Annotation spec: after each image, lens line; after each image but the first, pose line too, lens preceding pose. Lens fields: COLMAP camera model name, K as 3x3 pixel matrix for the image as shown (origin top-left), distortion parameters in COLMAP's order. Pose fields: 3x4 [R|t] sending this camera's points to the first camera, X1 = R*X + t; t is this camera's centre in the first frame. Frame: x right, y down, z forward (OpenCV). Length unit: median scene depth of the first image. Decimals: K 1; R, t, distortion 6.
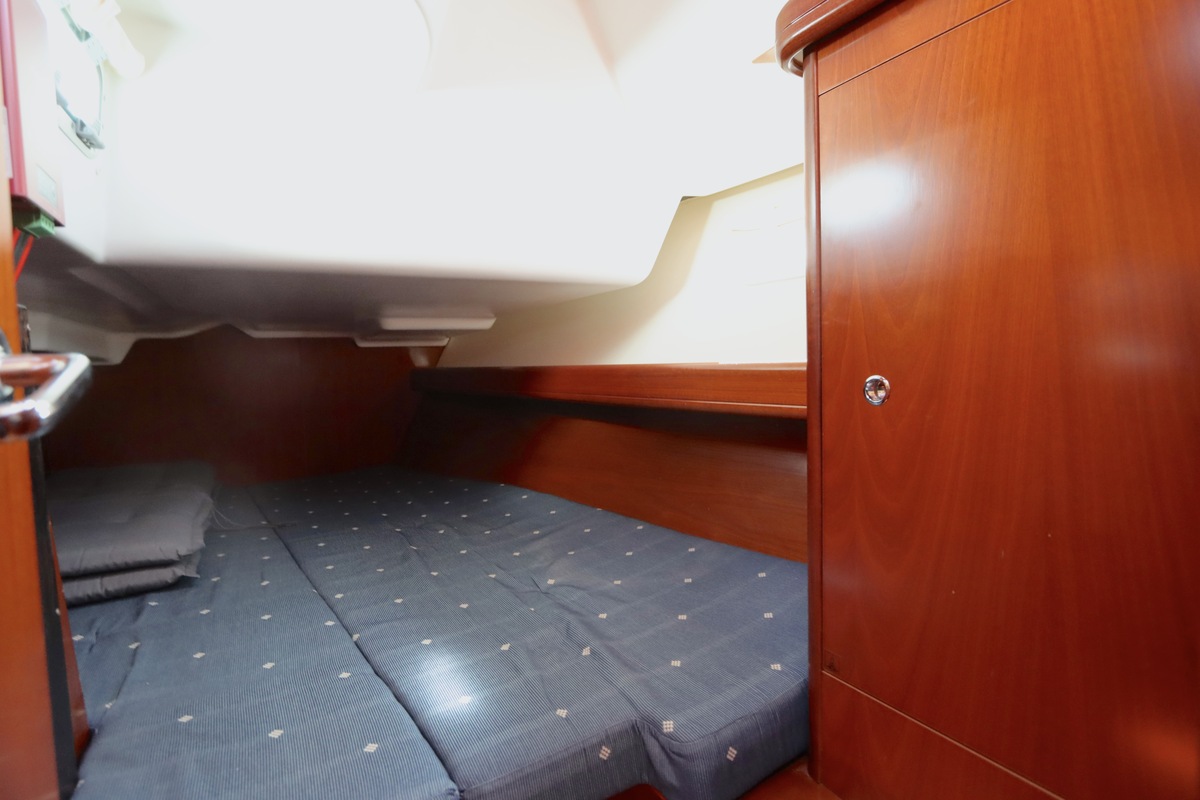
lens RADIAL K [[566.7, 0, 597.1], [0, 566.7, 395.7], [0, 0, 1]] dist [-0.017698, 0.001676]
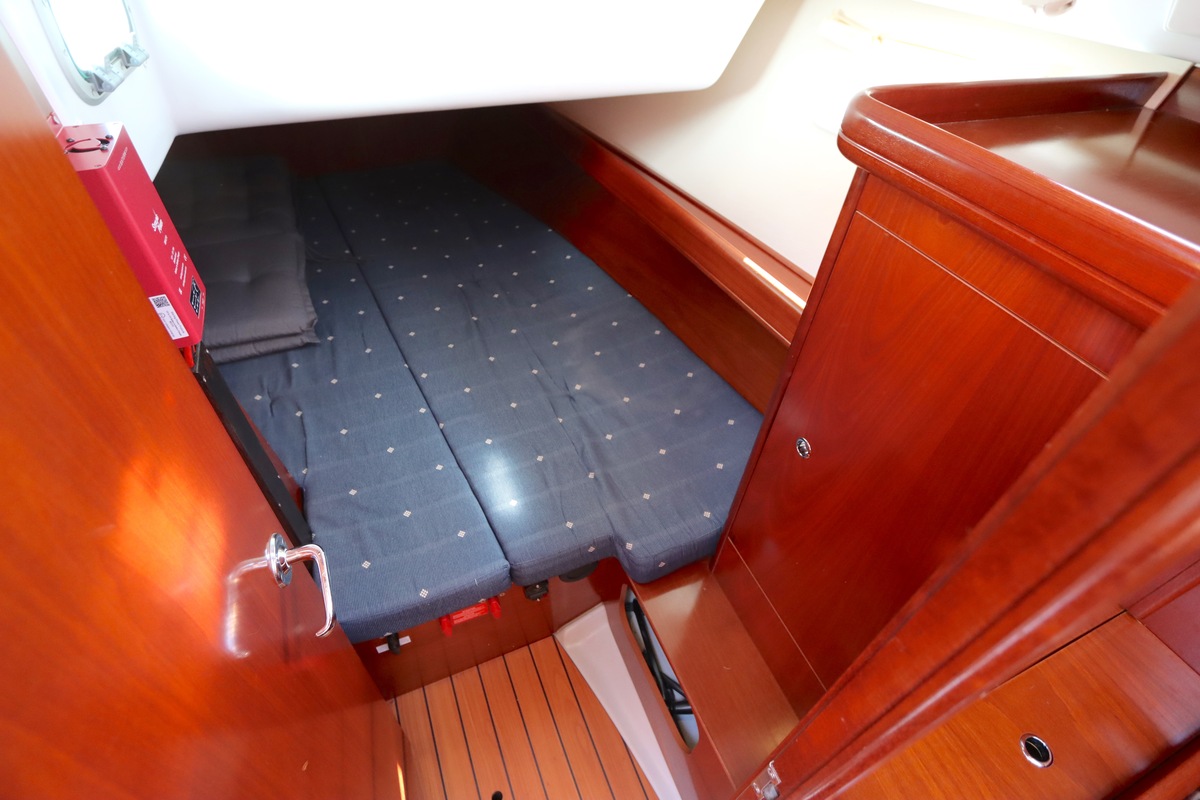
lens RADIAL K [[561.9, 0, 596.8], [0, 561.9, 392.5], [0, 0, 1]] dist [-0.018594, 0.000253]
pose [[0.988248, 0.148158, -0.037615, 0.014763], [-0.088701, 0.756237, 0.648258, -0.550671], [0.124490, -0.637303, 0.760491, -0.012171]]
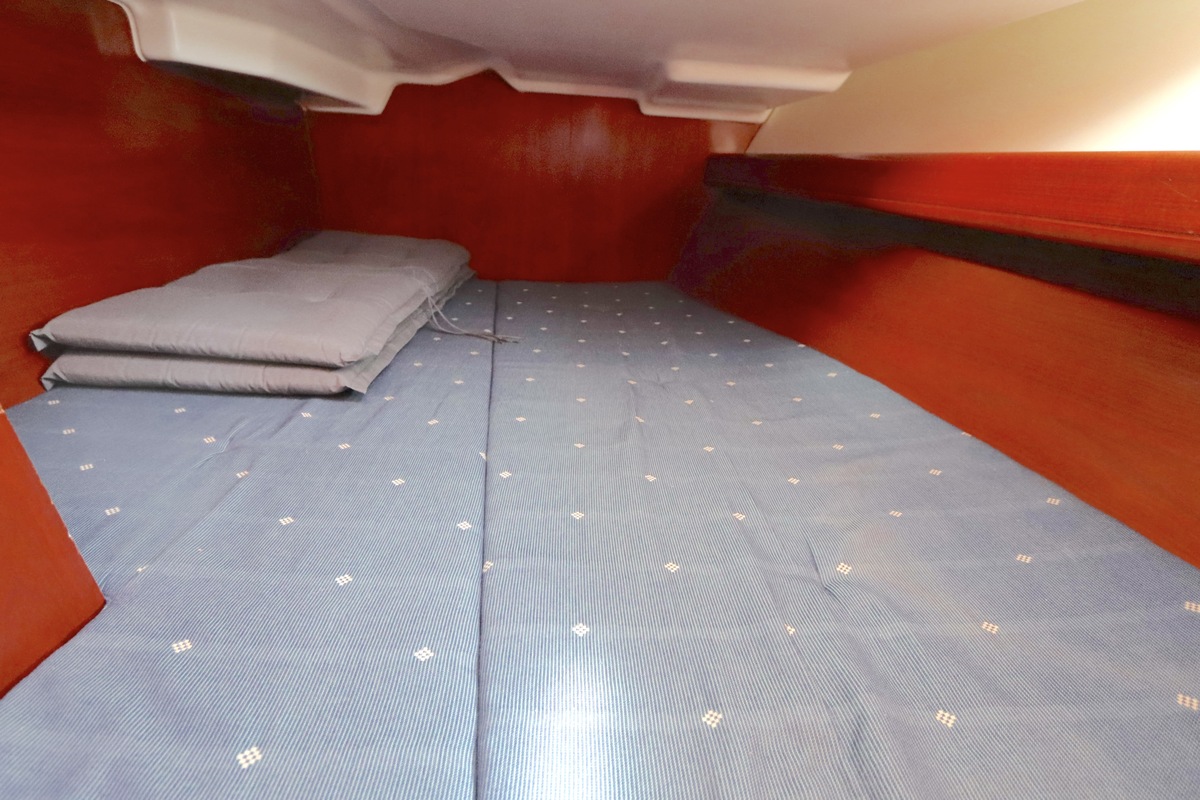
lens RADIAL K [[648.3, 0, 602.4], [0, 648.3, 381.6], [0, 0, 1]] dist [-0.022523, 0.002315]
pose [[0.868473, 0.237185, -0.435313, -0.060215], [-0.118753, 0.952086, 0.281835, 0.027856], [0.481302, -0.193071, 0.855028, 0.444340]]
